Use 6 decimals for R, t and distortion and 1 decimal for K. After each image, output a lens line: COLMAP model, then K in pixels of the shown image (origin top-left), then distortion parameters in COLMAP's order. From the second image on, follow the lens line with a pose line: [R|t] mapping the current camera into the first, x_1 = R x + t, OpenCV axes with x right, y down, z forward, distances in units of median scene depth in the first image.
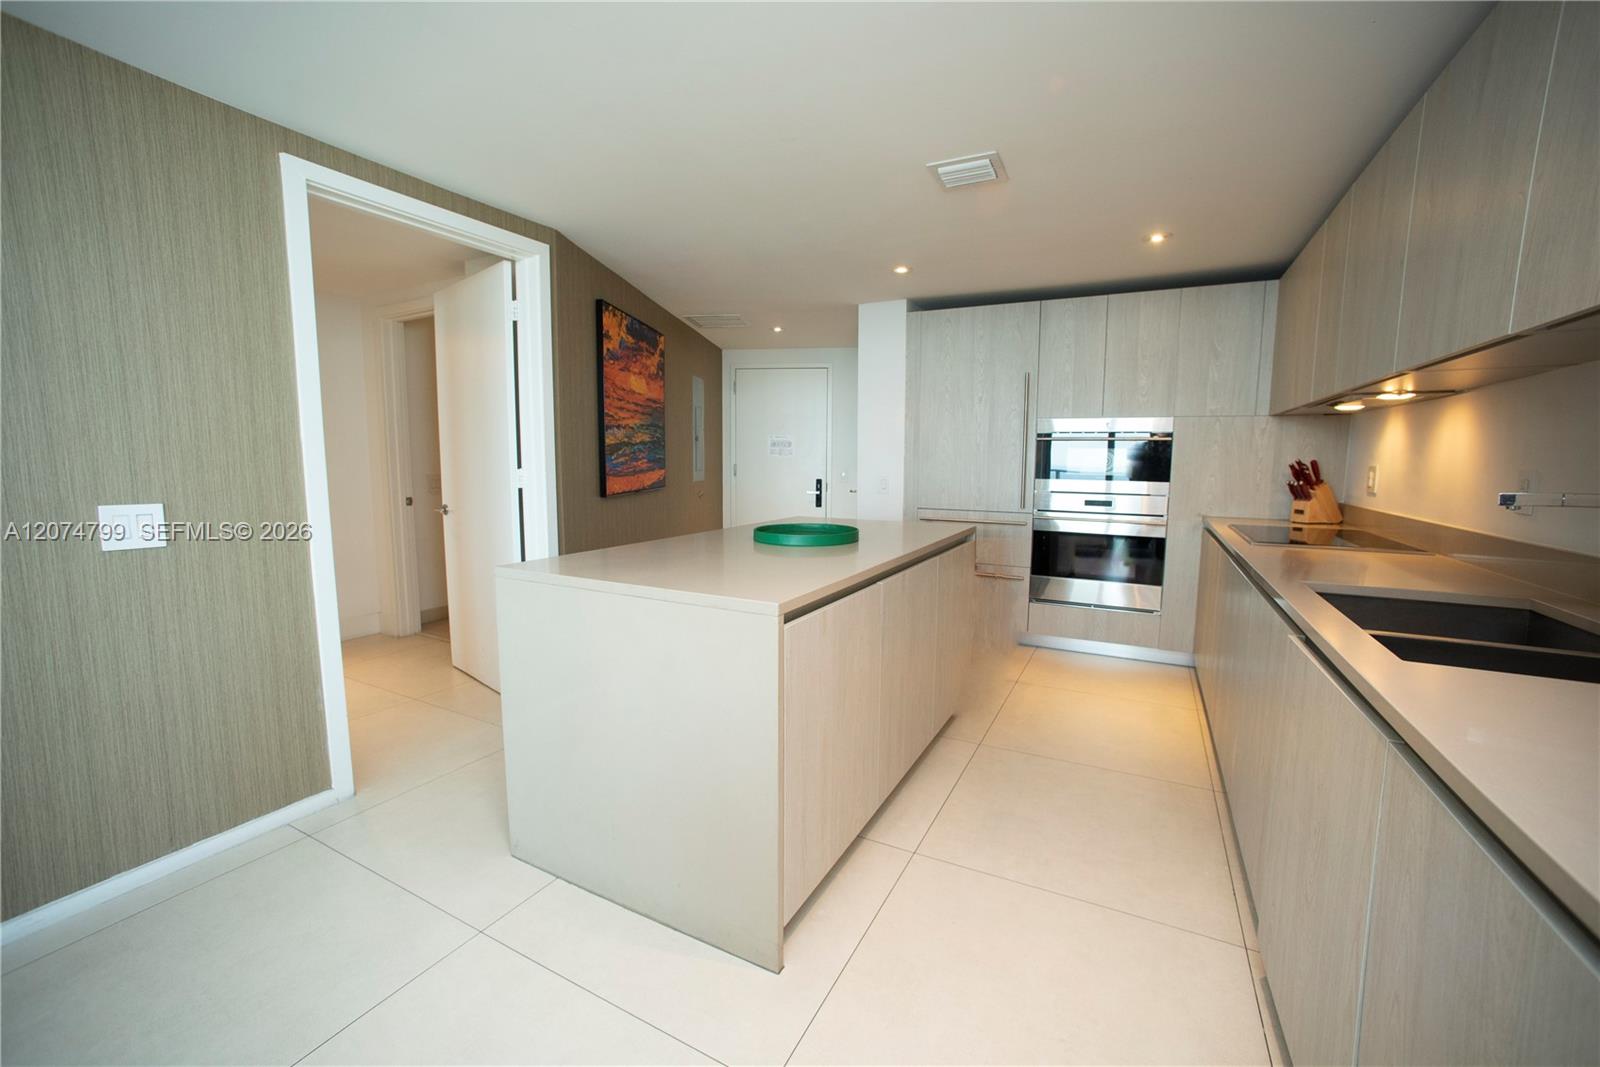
lens RADIAL K [[663.2, 0, 813.7], [0, 663.2, 510.1], [0, 0, 1]] dist [-0.025677, 0.008346]
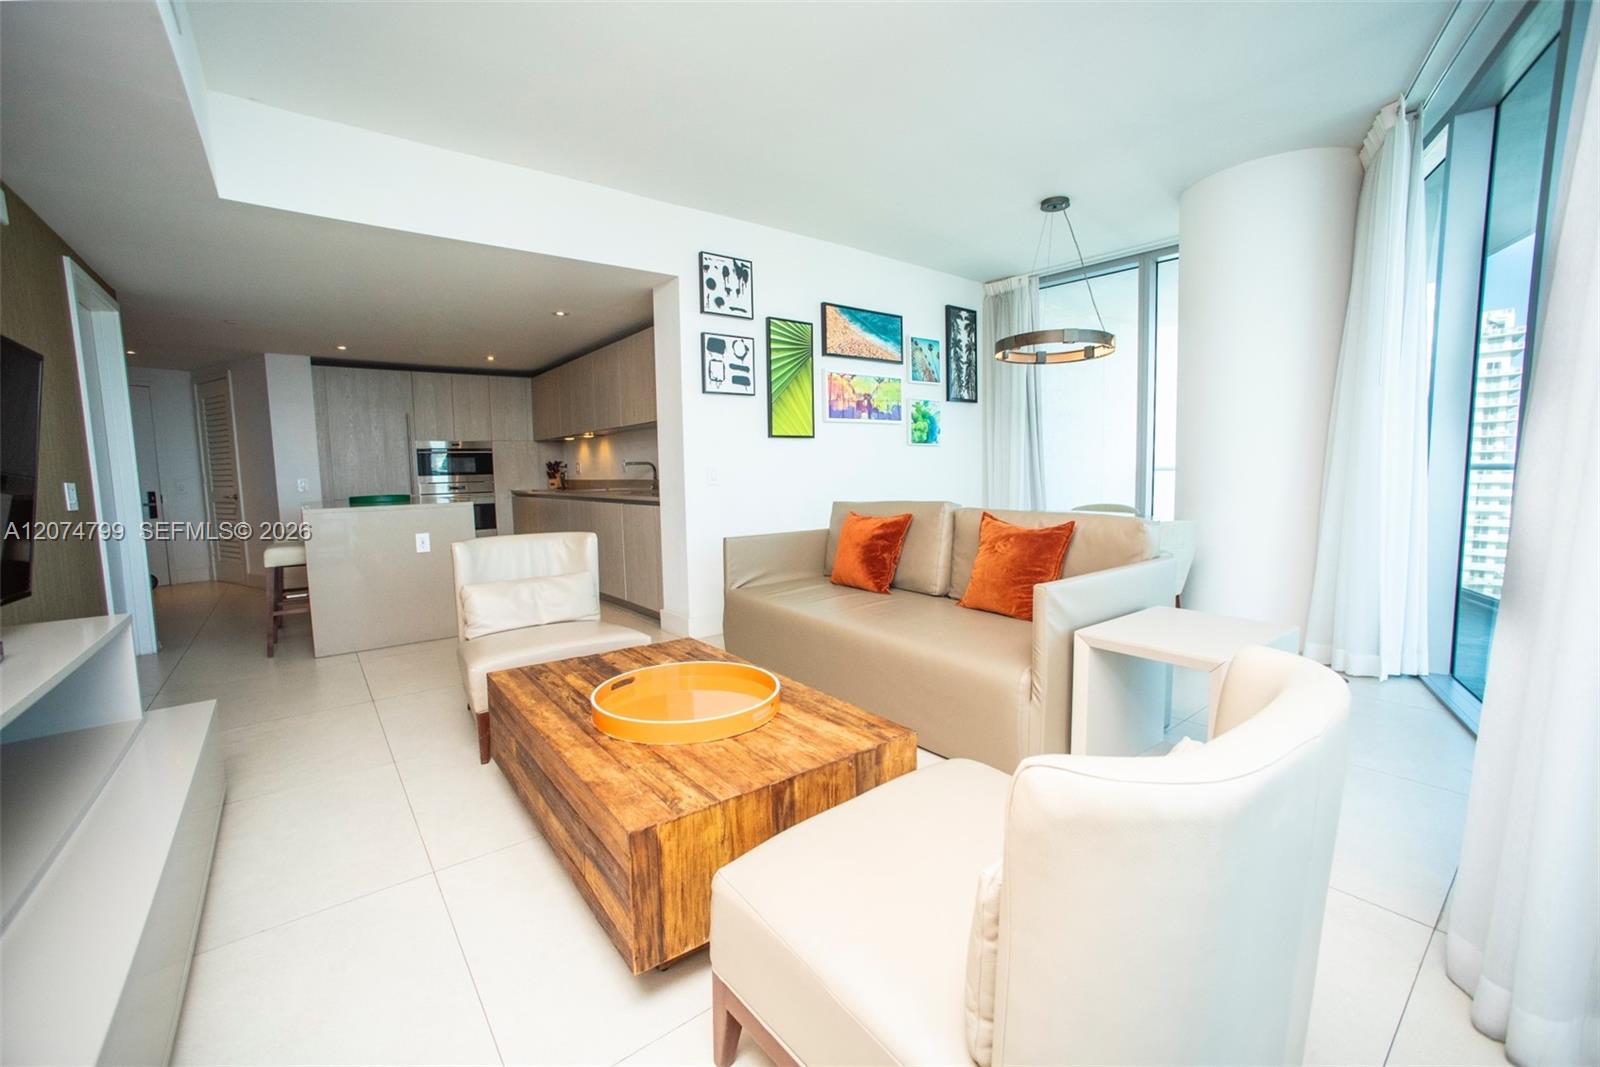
lens RADIAL K [[663.2, 0, 792.1], [0, 663.2, 525.1], [0, 0, 1]] dist [-0.025677, 0.008346]
pose [[0.411857, -0.094707, 0.906314, -0.853180], [0.100818, 0.993214, 0.057973, 0.080871], [-0.905654, 0.067496, 0.418610, -0.598865]]
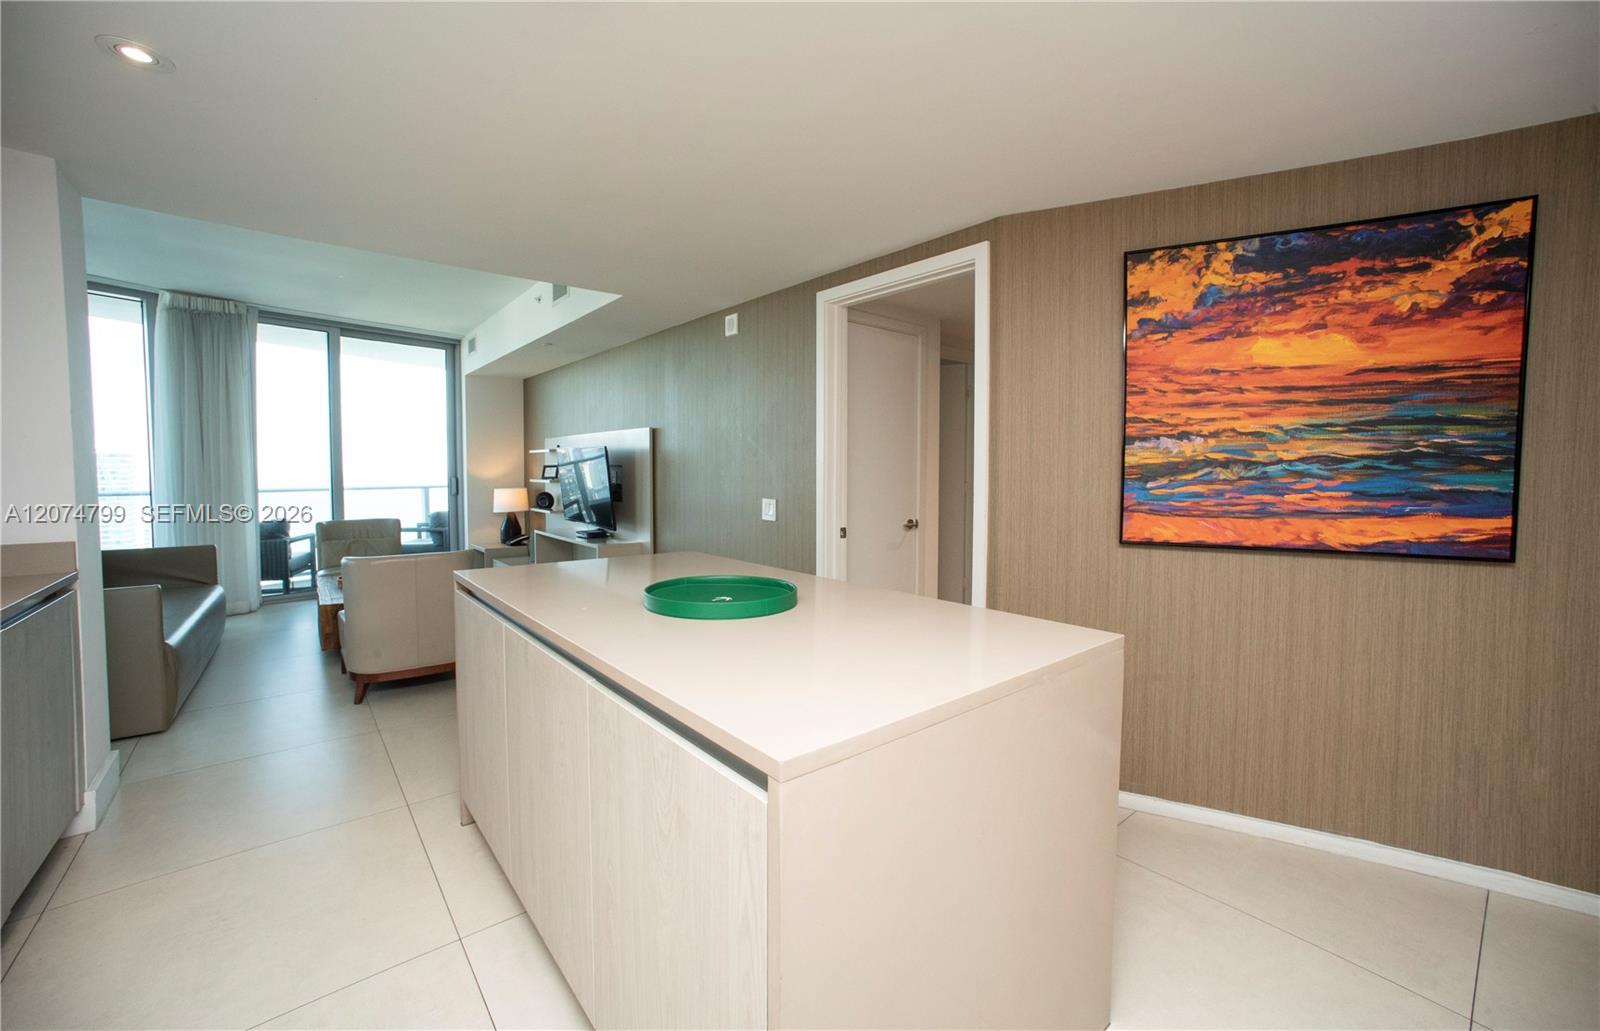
lens RADIAL K [[647.5, 0, 792.7], [0, 647.5, 486.9], [0, 0, 1]] dist [-0.006589, 0.003788]
pose [[-0.392170, 0.016202, -0.919750, 0.377349], [-0.085327, 0.994894, 0.053908, -0.075077], [0.915927, 0.099621, -0.388784, 0.850159]]
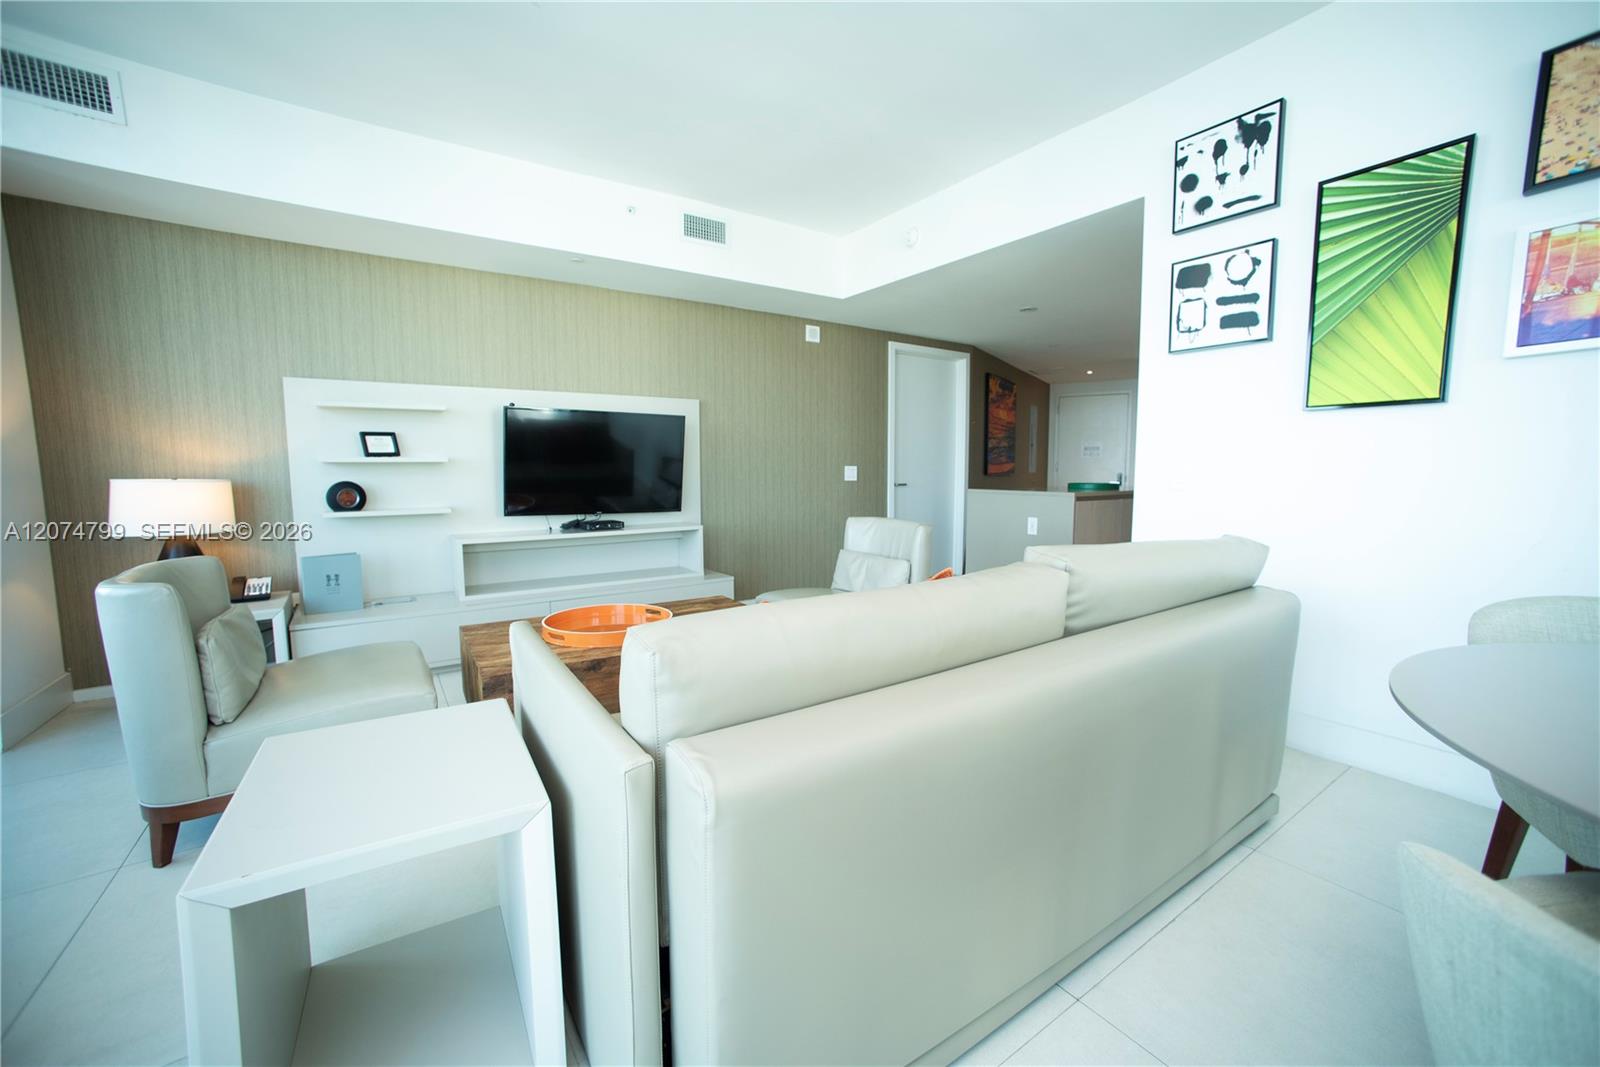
lens RADIAL K [[663.2, 0, 795.5], [0, 663.2, 524.2], [0, 0, 1]] dist [-0.025677, 0.008346]
pose [[0.883540, 0.035571, -0.467004, 0.088081], [-0.034410, 0.999347, 0.011018, 0.109627], [0.467091, 0.006335, 0.884187, -0.868150]]
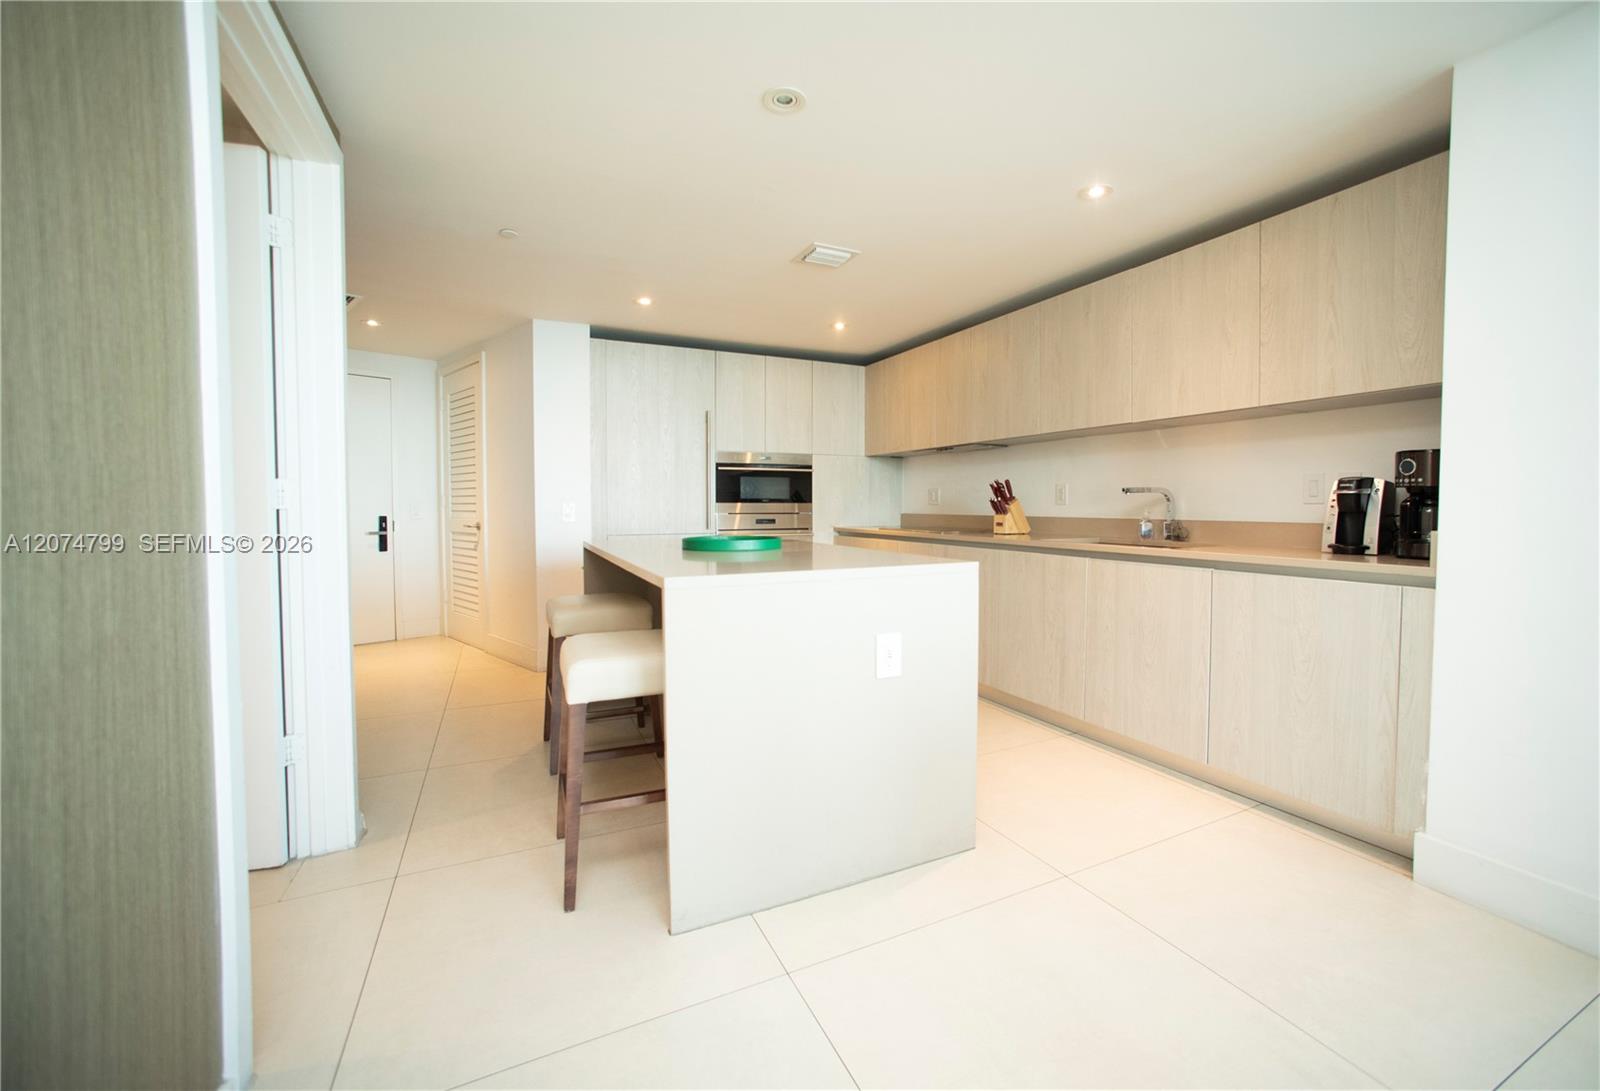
lens RADIAL K [[664.5, 0, 801.0], [0, 664.5, 529.9], [0, 0, 1]] dist [-0.019815, 0.000014]
pose [[0.603970, -0.038713, 0.796066, -0.524721], [0.072152, 0.997374, -0.006239, 0.018250], [-0.793734, 0.061206, 0.605177, 0.191465]]
